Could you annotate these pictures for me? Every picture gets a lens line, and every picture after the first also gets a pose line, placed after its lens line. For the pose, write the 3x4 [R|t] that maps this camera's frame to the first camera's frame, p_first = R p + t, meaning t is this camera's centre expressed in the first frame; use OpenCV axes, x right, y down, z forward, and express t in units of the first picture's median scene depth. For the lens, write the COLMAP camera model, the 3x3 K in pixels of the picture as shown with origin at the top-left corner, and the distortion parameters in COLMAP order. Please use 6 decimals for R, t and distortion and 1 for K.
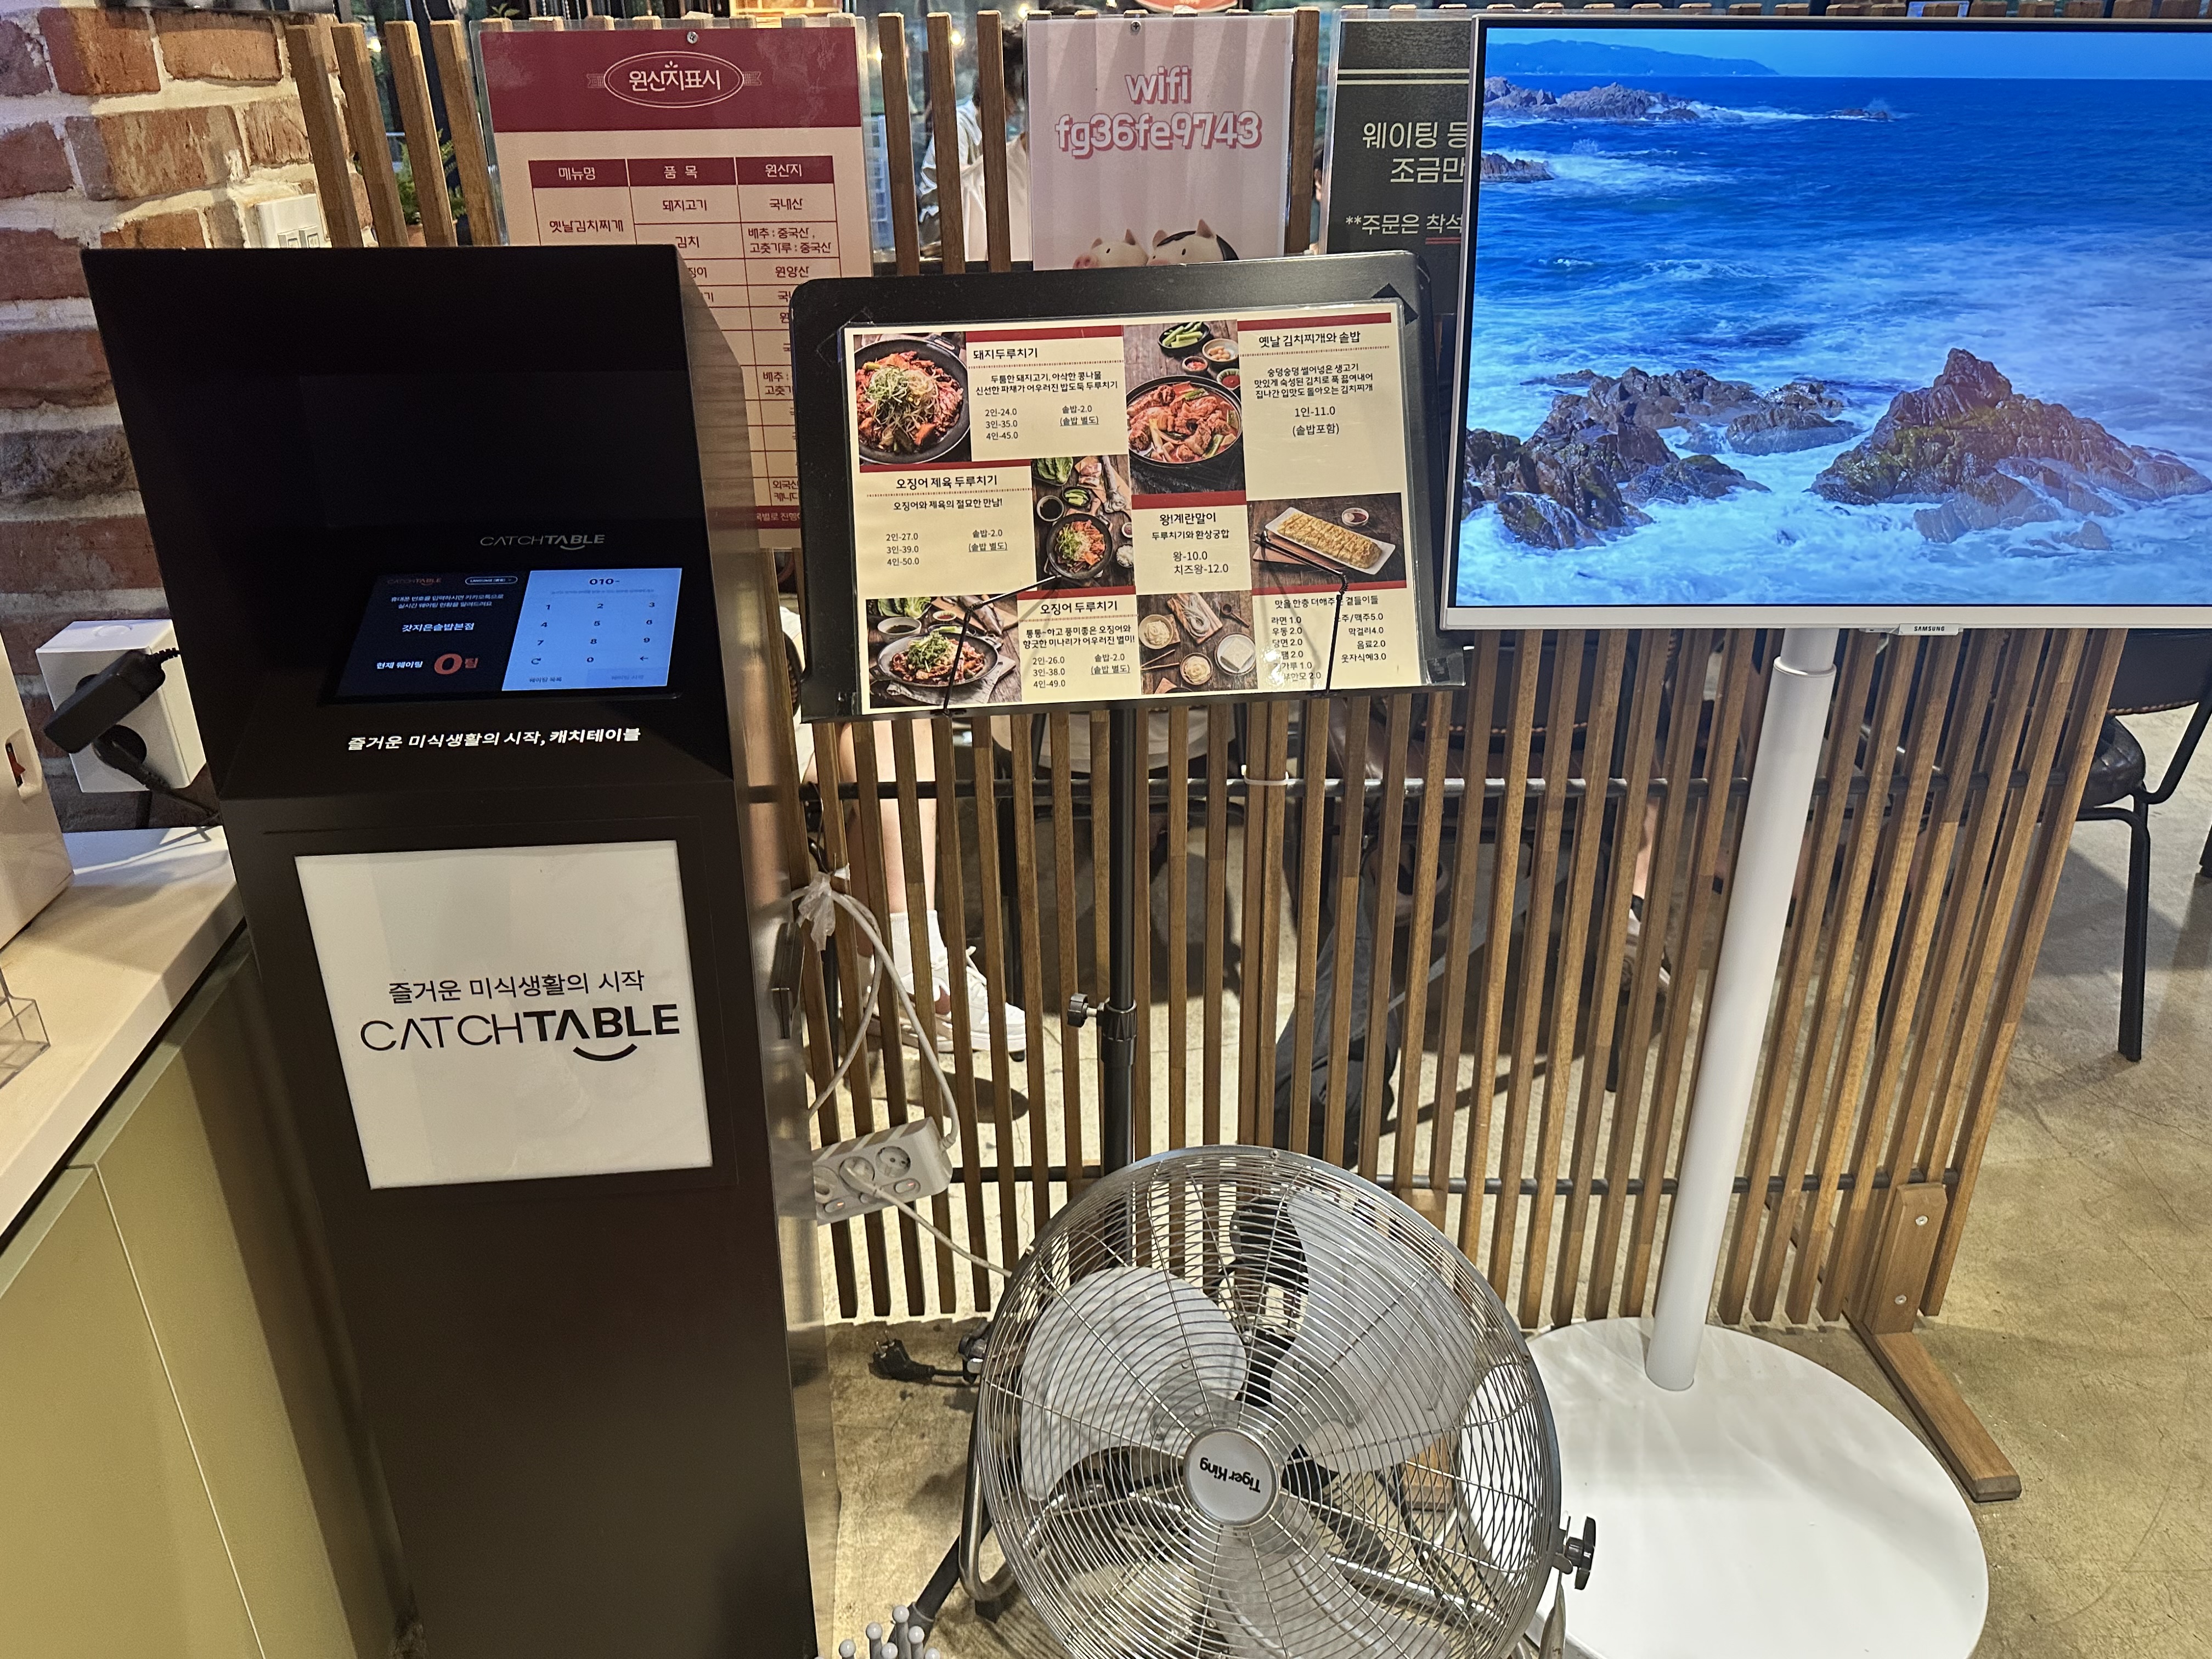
lens RADIAL K [[1604.6, 0, 1092.2], [0, 1604.6, 835.2], [0, 0, 1]] dist [0.086486, 0.001250]
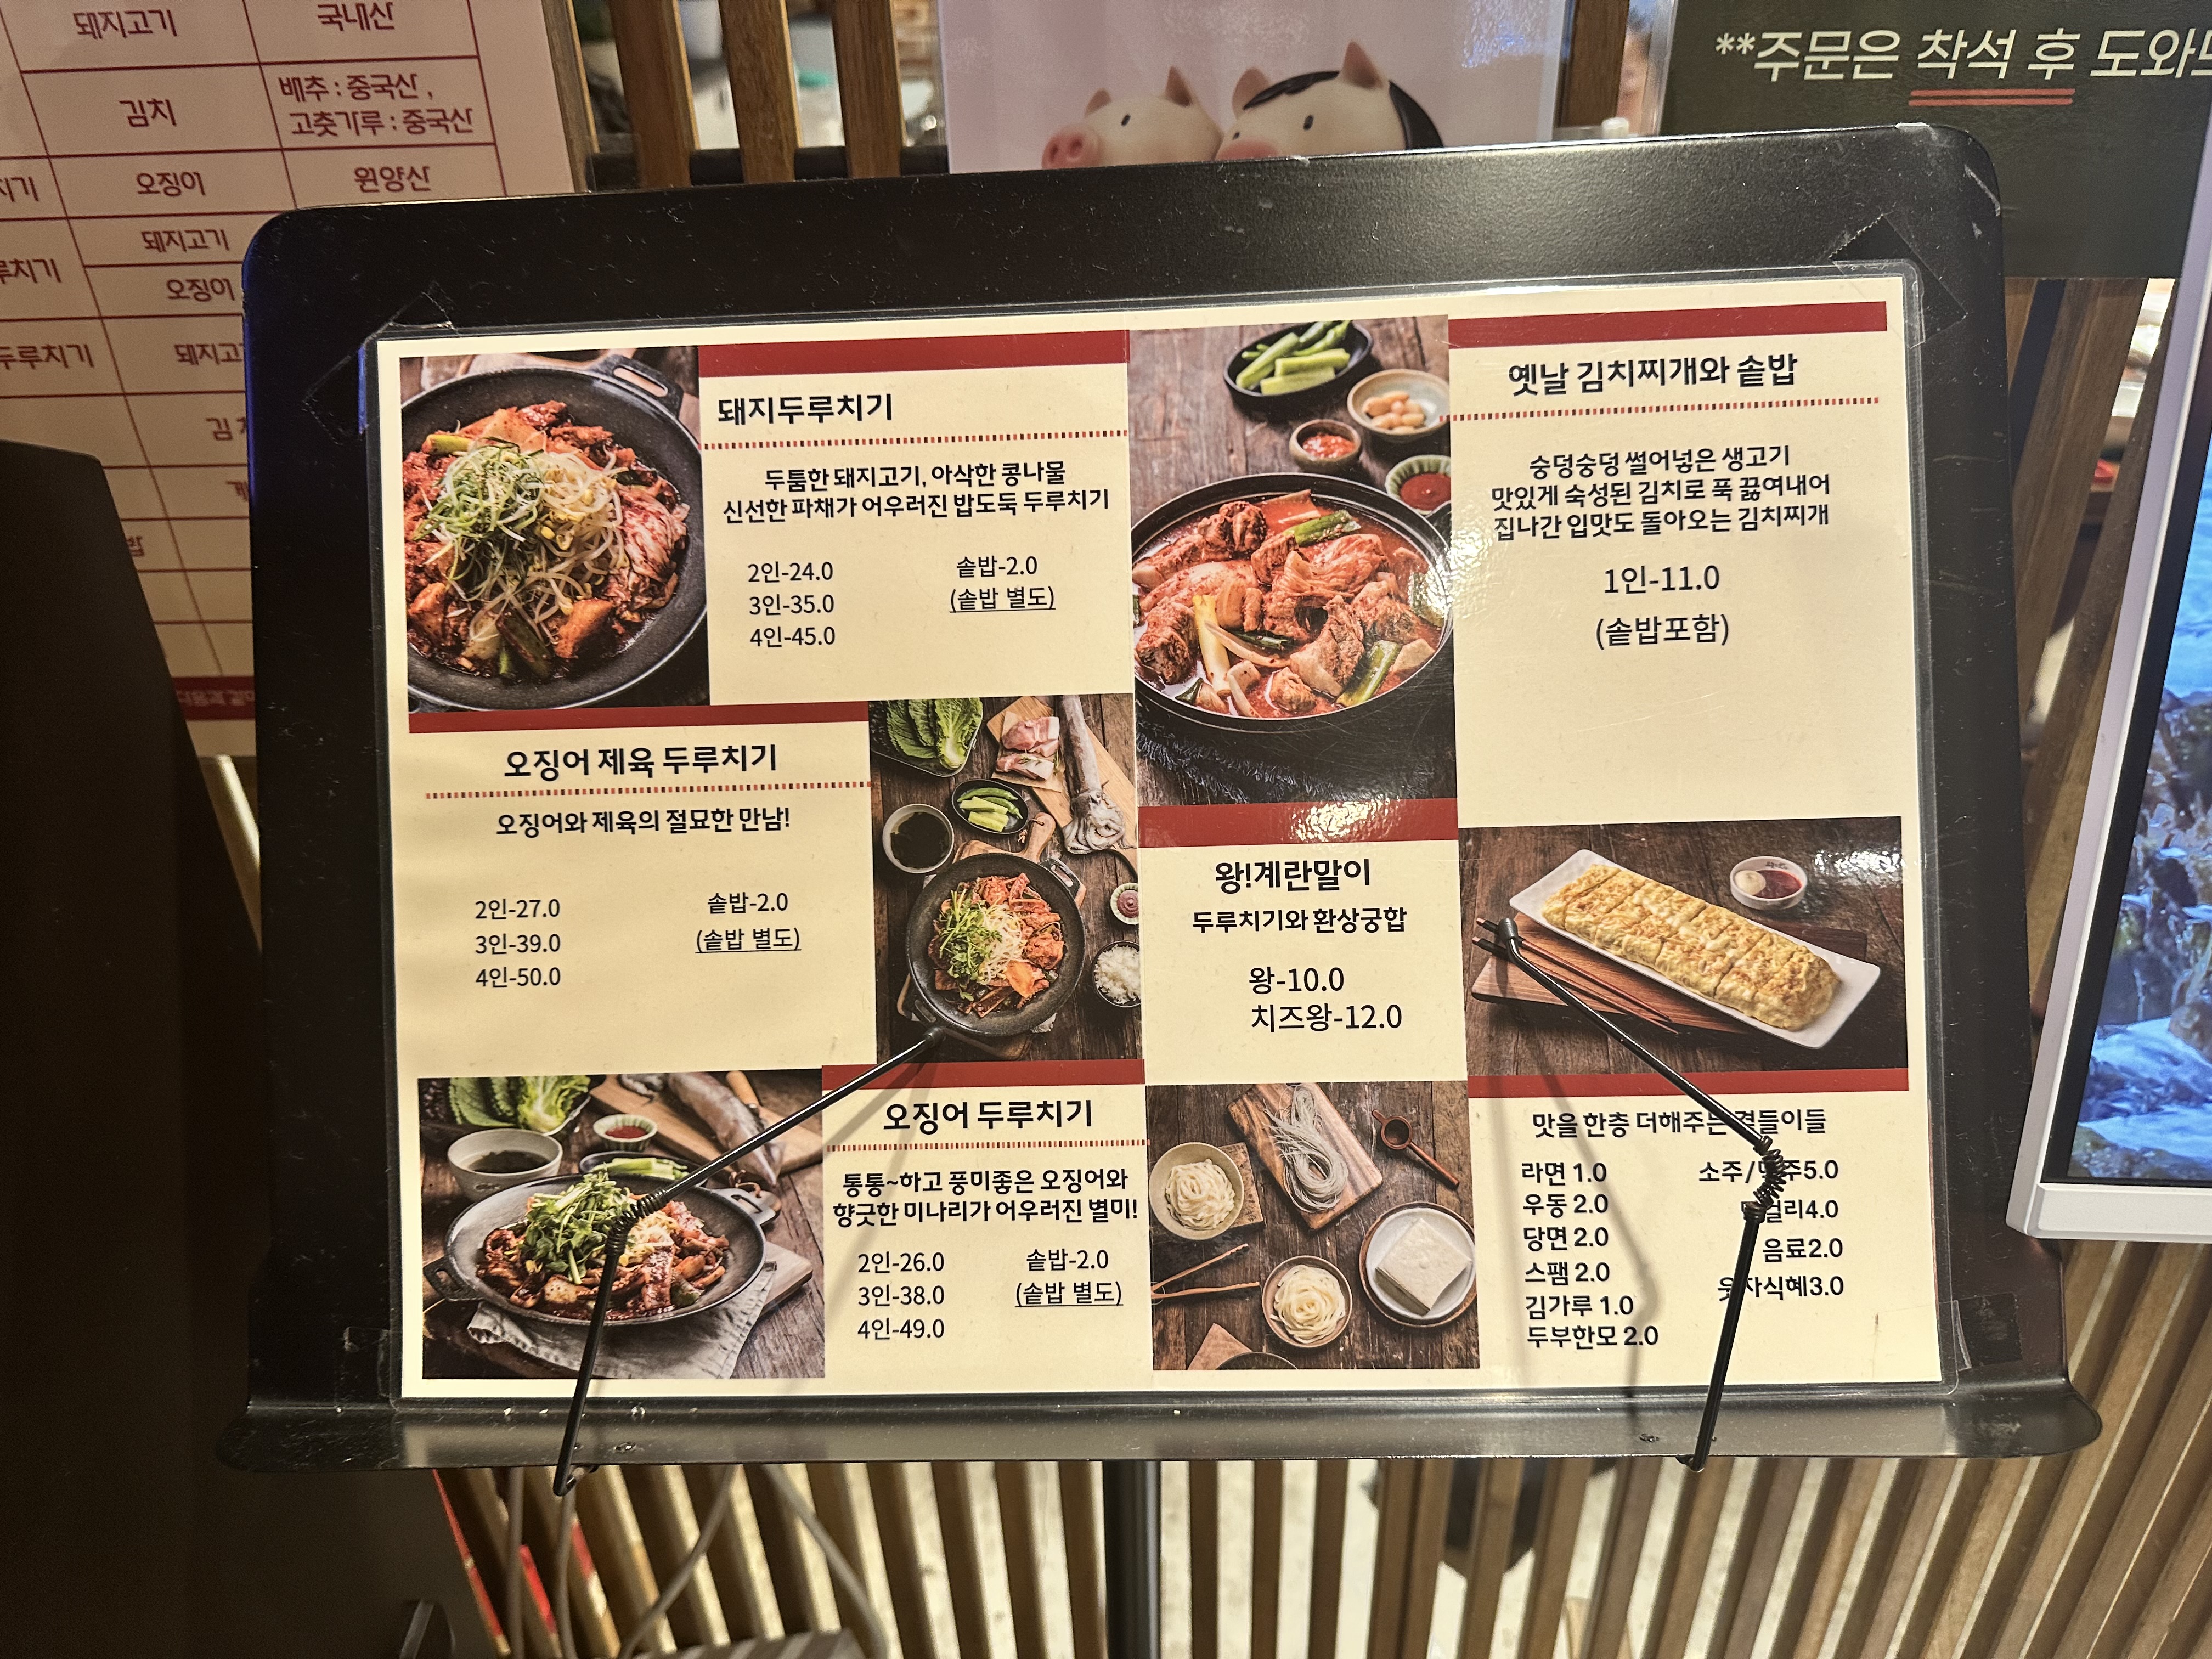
lens RADIAL K [[1565.6, 0, 1118.0], [0, 1565.6, 827.5], [0, 0, 1]] dist [0.019247, -0.028243]
pose [[0.997679, 0.024173, -0.063654, 0.042047], [-0.019209, 0.996809, 0.077480, -0.233389], [0.065324, -0.076077, 0.994960, 0.648030]]
